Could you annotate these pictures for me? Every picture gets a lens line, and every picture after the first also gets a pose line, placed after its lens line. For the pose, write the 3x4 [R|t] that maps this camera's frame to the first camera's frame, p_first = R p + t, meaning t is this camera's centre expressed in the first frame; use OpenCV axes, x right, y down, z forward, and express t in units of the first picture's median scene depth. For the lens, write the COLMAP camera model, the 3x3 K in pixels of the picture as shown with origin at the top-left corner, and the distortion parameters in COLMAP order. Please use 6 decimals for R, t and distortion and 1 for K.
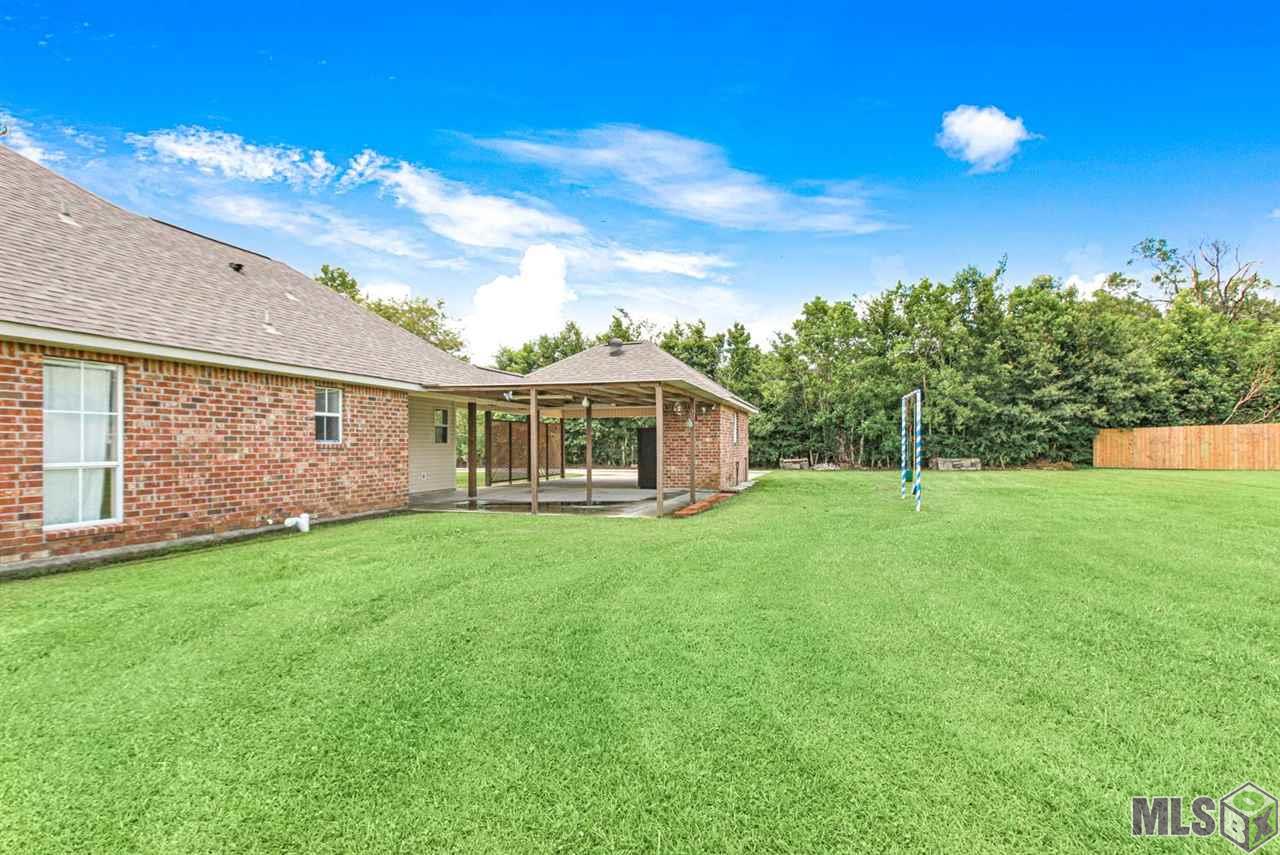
lens RADIAL K [[585.9, 0, 637.9], [0, 585.9, 435.6], [0, 0, 1]] dist [-0.033332, 0.018849]
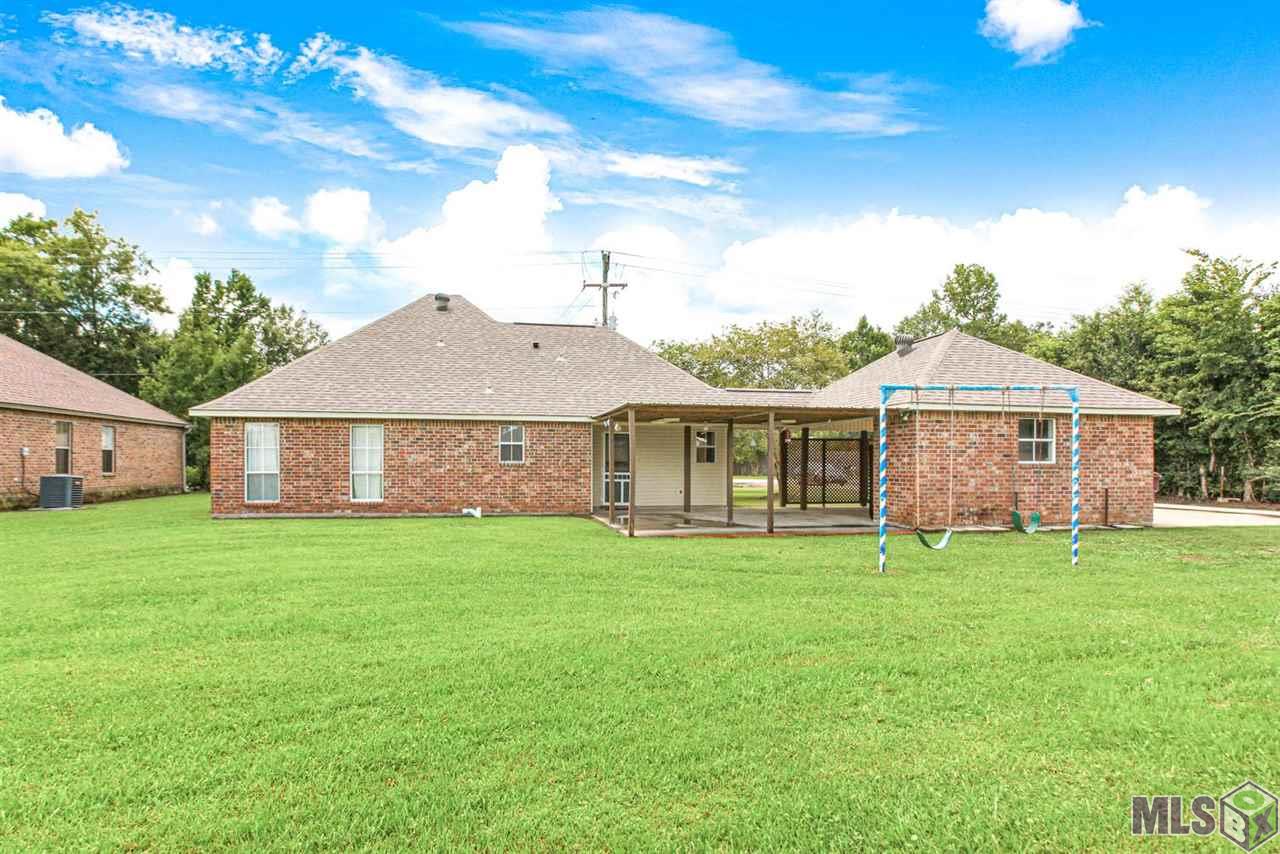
lens RADIAL K [[585.9, 0, 637.9], [0, 585.9, 435.1], [0, 0, 1]] dist [-0.033332, 0.018849]
pose [[0.463372, -0.032872, -0.885554, 1.069415], [0.006849, 0.999415, -0.033514, -0.005922], [0.886138, 0.009464, 0.463326, 0.667267]]
